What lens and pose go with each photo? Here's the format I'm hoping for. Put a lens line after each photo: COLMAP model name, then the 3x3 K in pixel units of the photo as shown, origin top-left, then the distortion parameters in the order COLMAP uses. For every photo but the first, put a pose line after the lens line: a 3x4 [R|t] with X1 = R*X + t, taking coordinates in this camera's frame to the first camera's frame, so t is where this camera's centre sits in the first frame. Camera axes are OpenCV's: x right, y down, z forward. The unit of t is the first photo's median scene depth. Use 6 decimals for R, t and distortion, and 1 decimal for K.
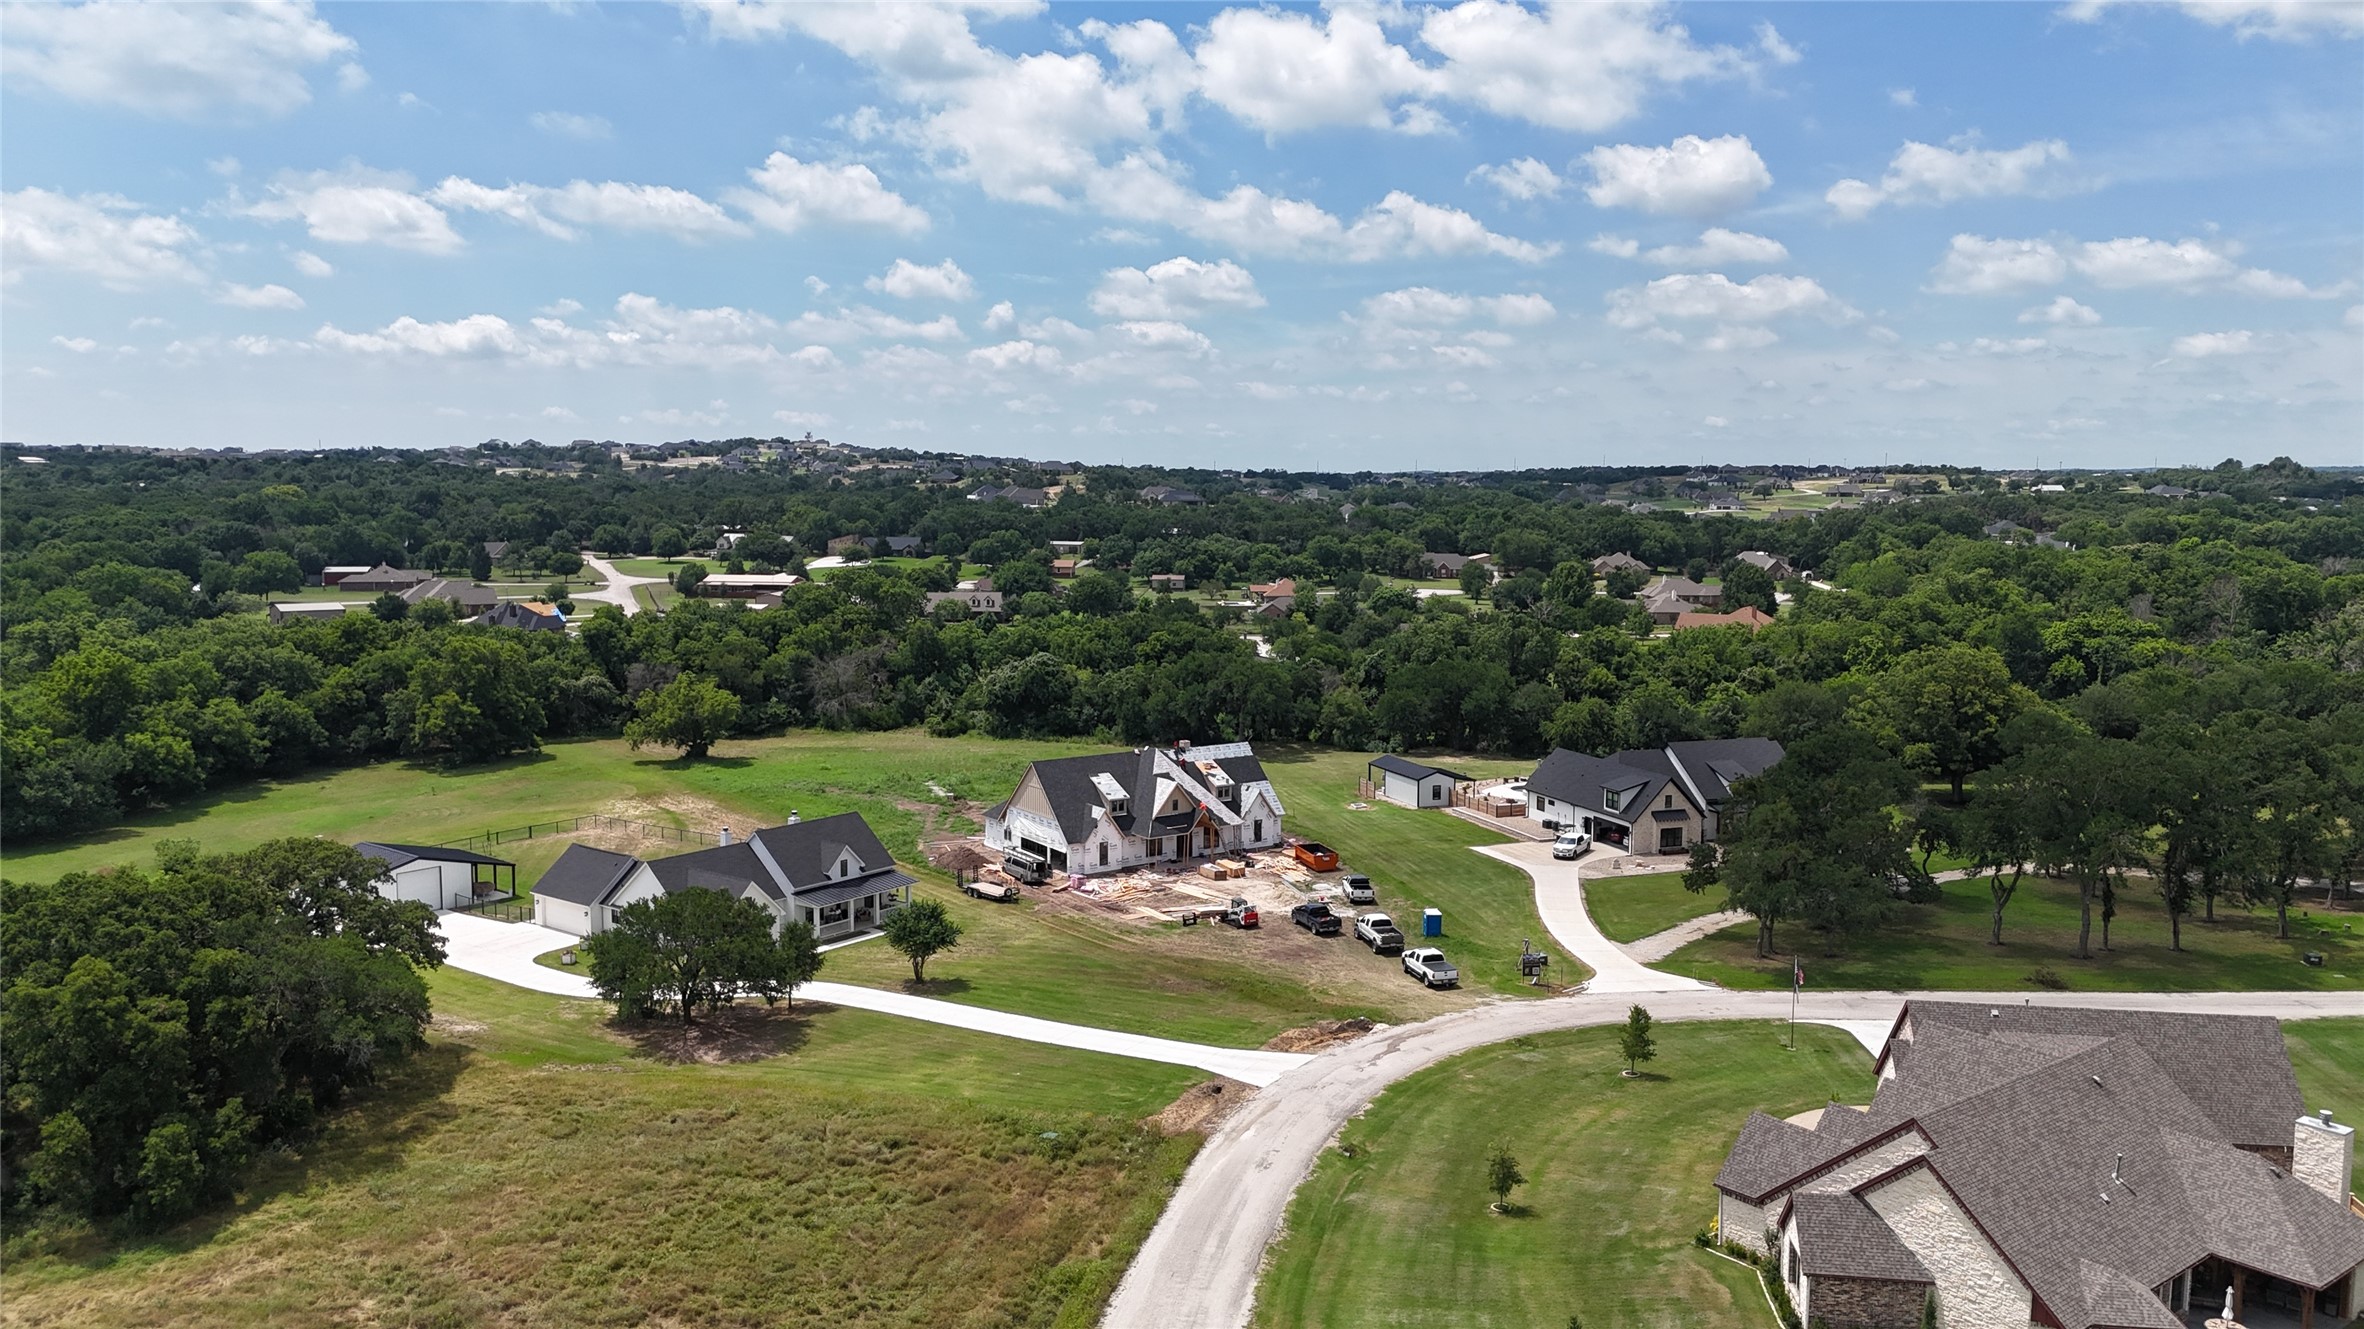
lens RADIAL K [[1716.6, 0, 1182.0], [0, 1716.6, 664.5], [0, 0, 1]] dist [0.071445, -0.030951]
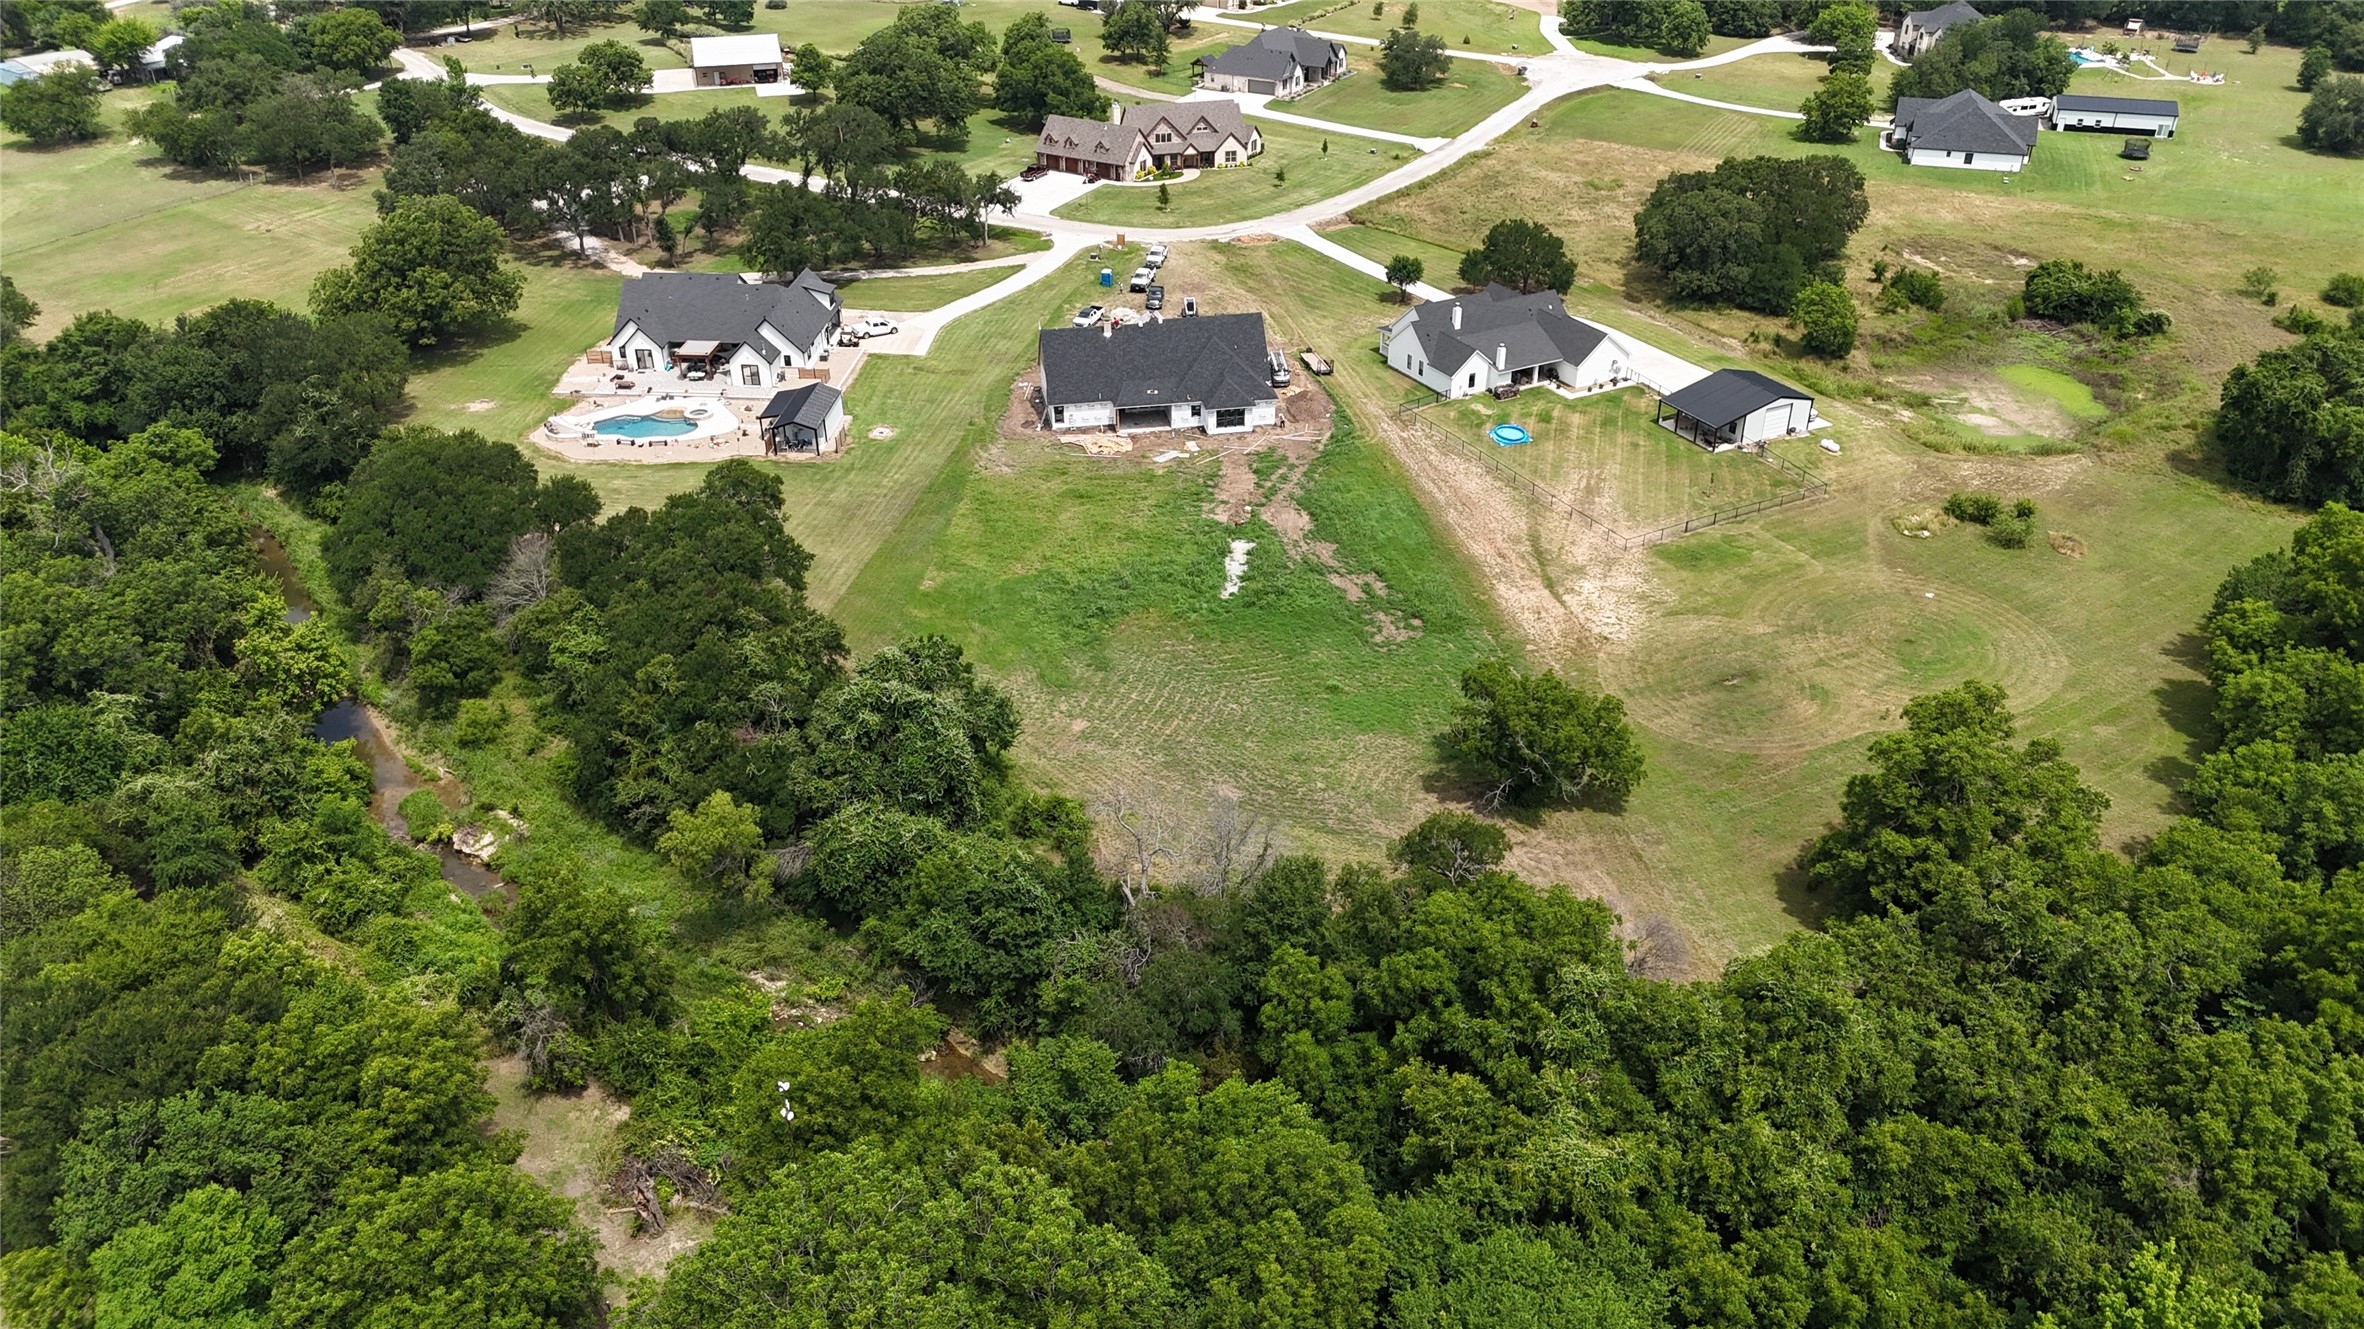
lens RADIAL K [[1716.6, 0, 1182.0], [0, 1716.6, 664.5], [0, 0, 1]] dist [0.071445, -0.030951]
pose [[-0.906478, -0.221808, 0.359304, -0.349090], [0.041741, 0.799680, 0.598973, -0.317944], [-0.420185, 0.557954, -0.715634, 1.340493]]
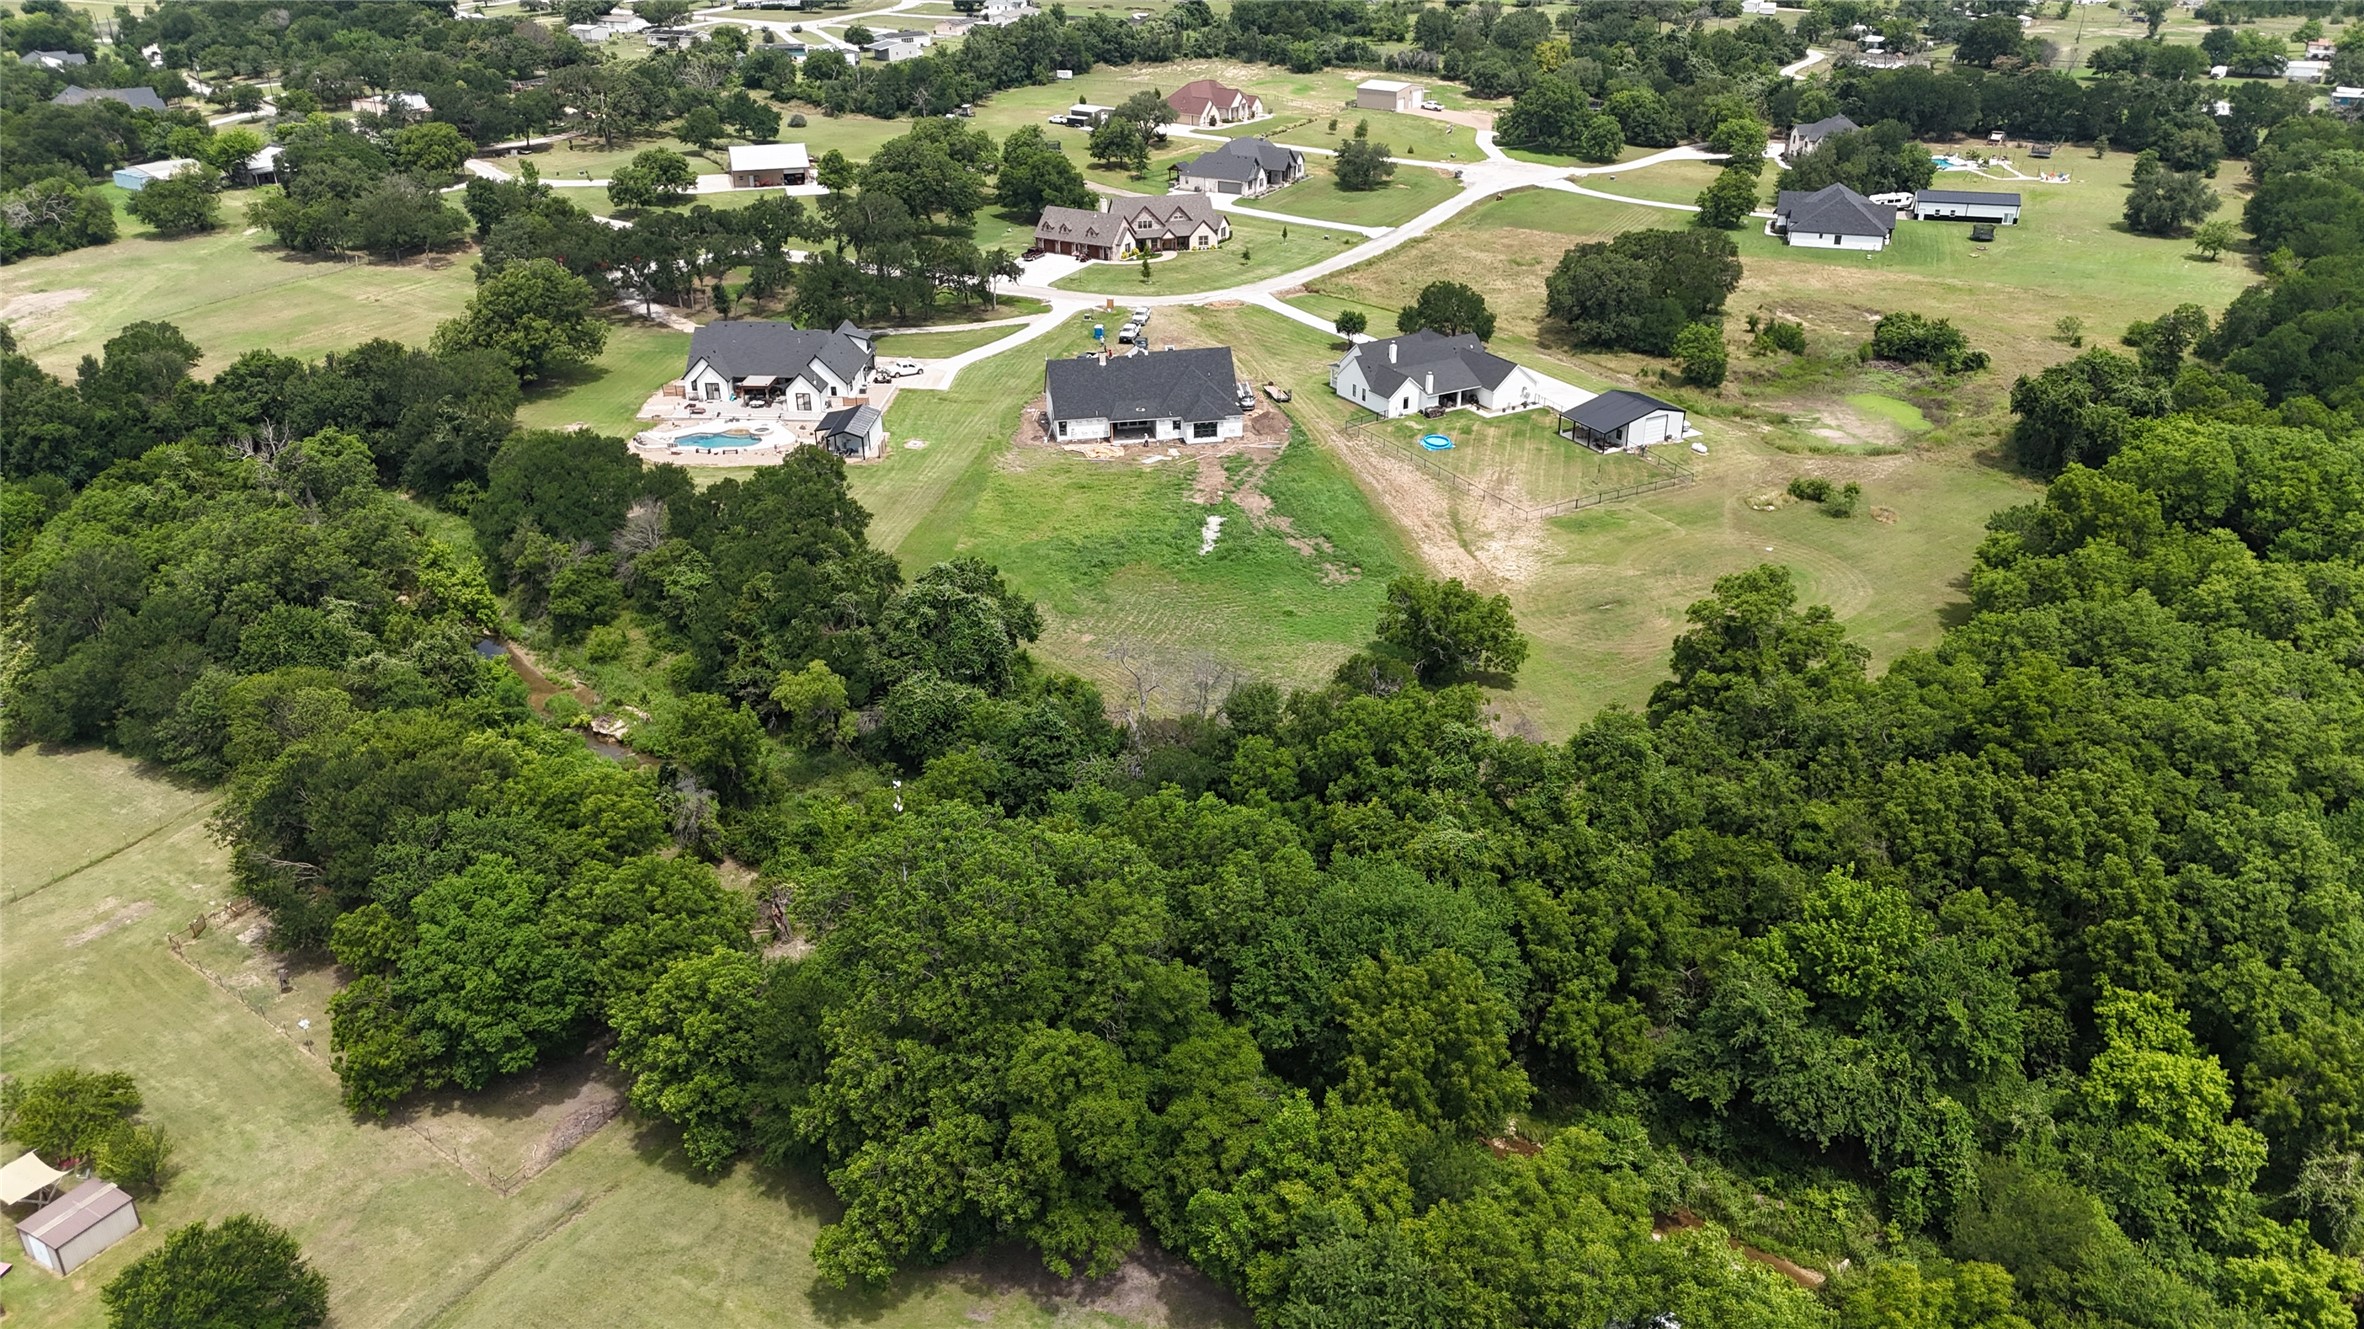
lens RADIAL K [[1713.4, 0, 1178.4], [0, 1713.4, 655.5], [0, 0, 1]] dist [0.088410, -0.040745]
pose [[-0.912111, -0.185875, 0.365381, -0.416232], [0.041579, 0.844755, 0.533535, -0.336422], [-0.407828, 0.501836, -0.762782, 1.493962]]
